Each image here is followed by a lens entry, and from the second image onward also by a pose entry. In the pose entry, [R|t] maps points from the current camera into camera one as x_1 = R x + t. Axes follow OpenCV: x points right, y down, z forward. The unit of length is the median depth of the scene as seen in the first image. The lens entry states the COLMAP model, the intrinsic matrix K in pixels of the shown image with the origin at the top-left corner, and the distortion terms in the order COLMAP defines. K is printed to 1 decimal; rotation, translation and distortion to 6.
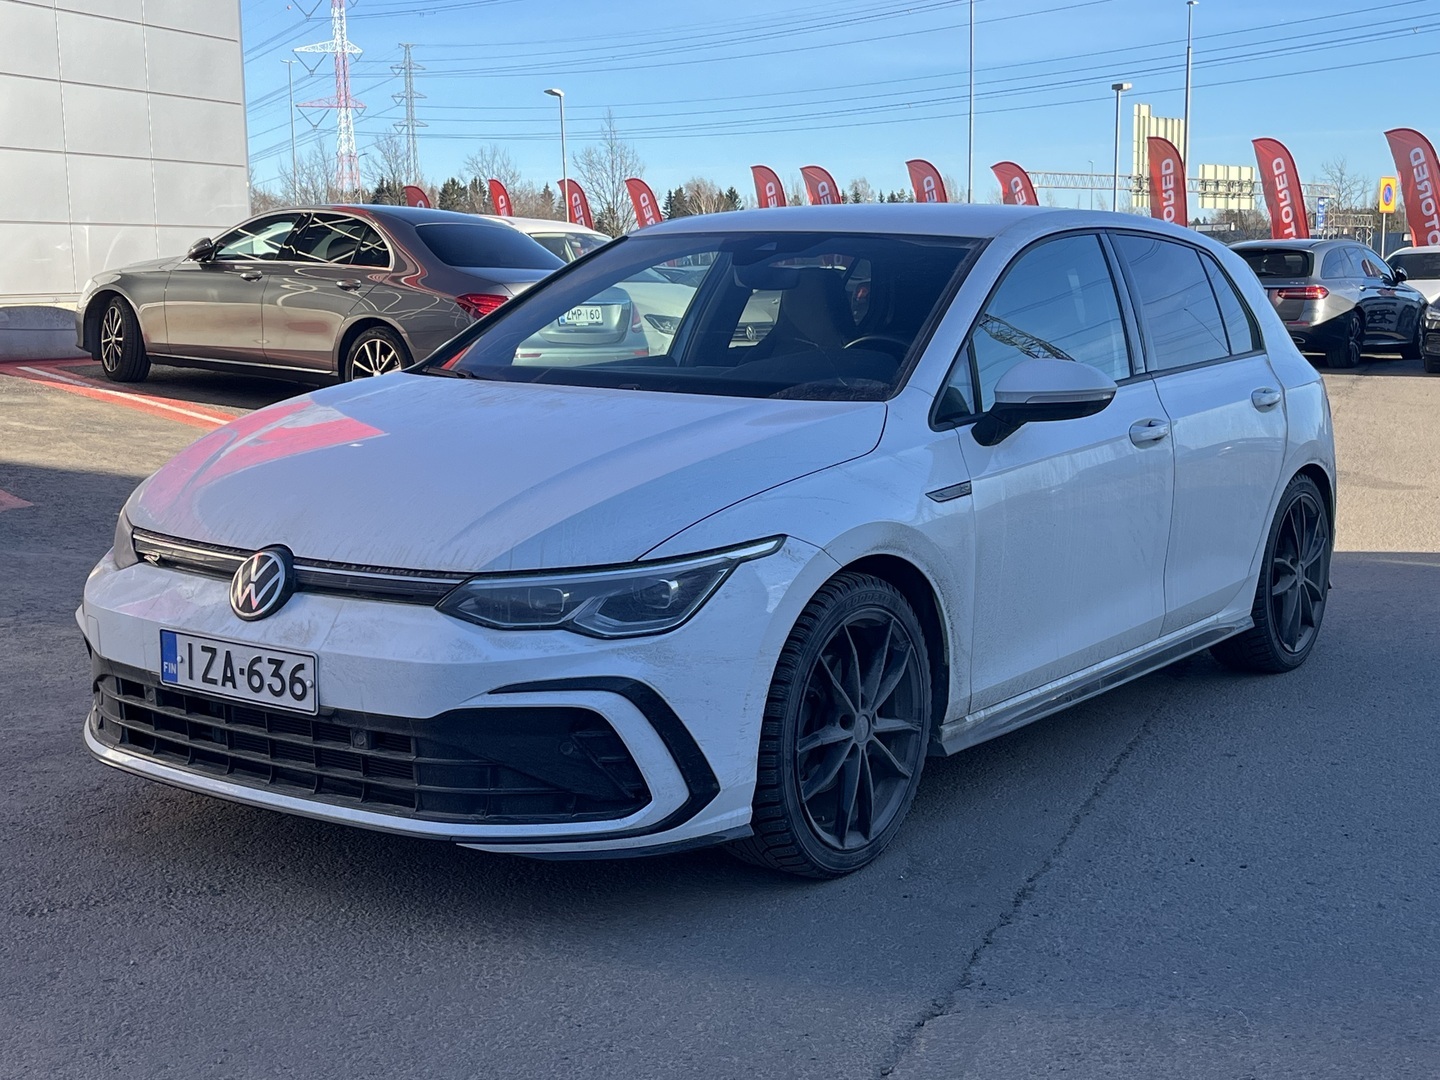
lens RADIAL K [[2114.7, 0, 729.3], [0, 2114.7, 536.3], [0, 0, 1]] dist [0.060982, 0.000000]
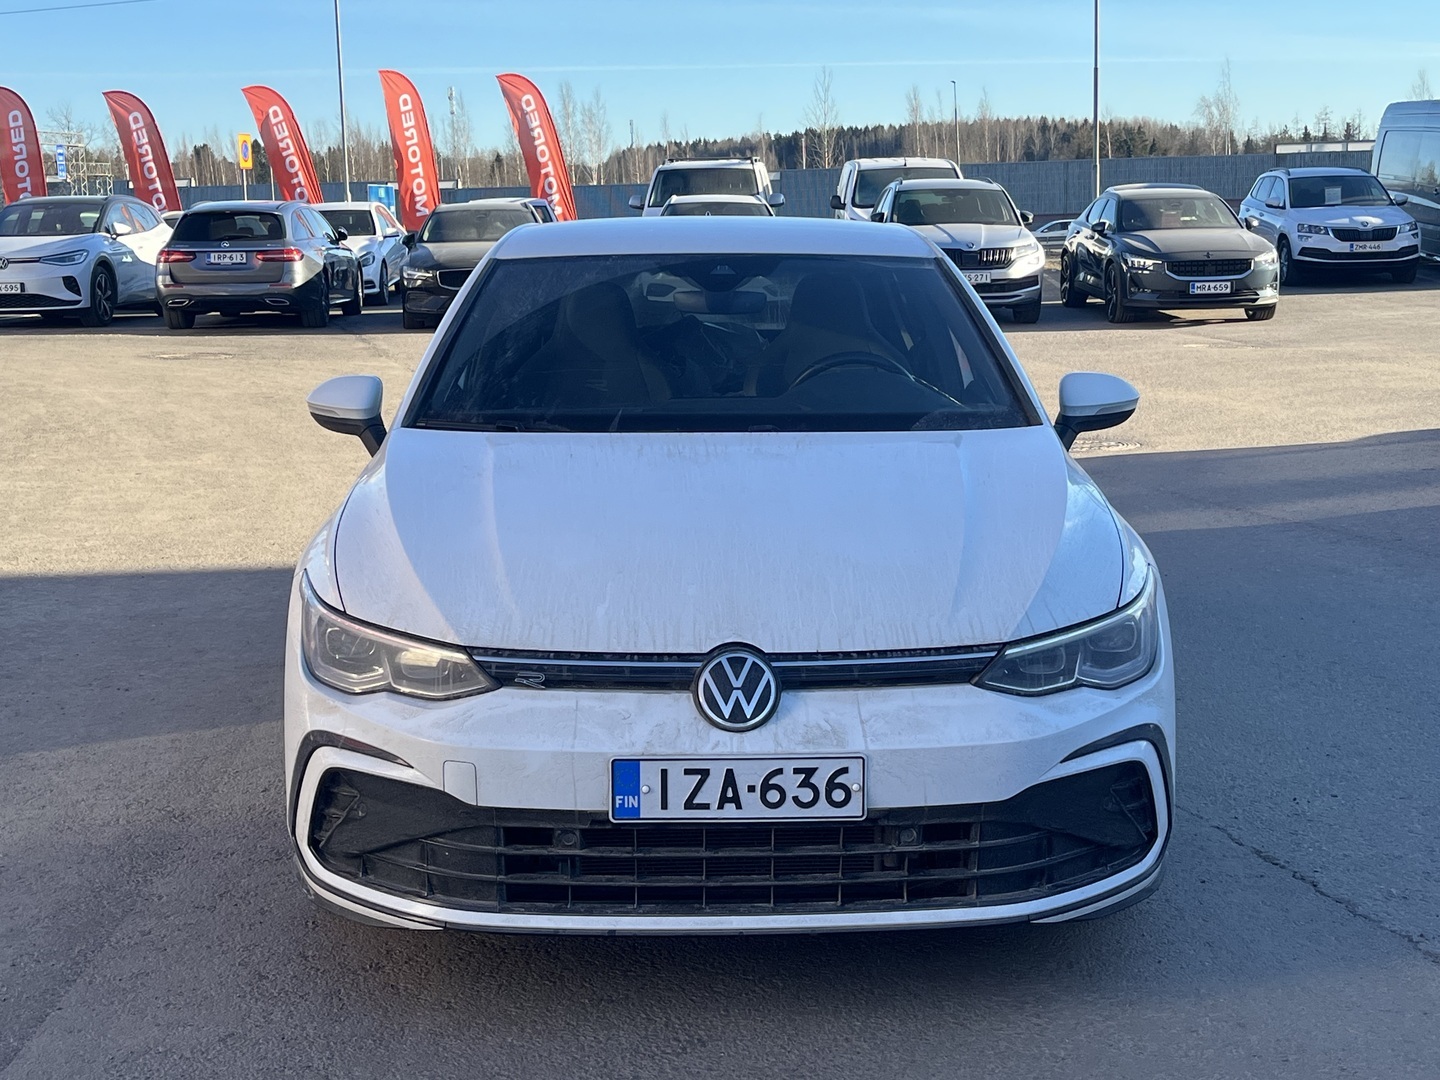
lens RADIAL K [[2114.7, 0, 727.6], [0, 2114.7, 543.2], [0, 0, 1]] dist [0.060982, 0.000000]
pose [[0.783946, -0.114369, 0.610204, -0.768176], [0.093859, 0.993421, 0.065611, -0.098515], [-0.613693, 0.005838, 0.789523, 0.299023]]
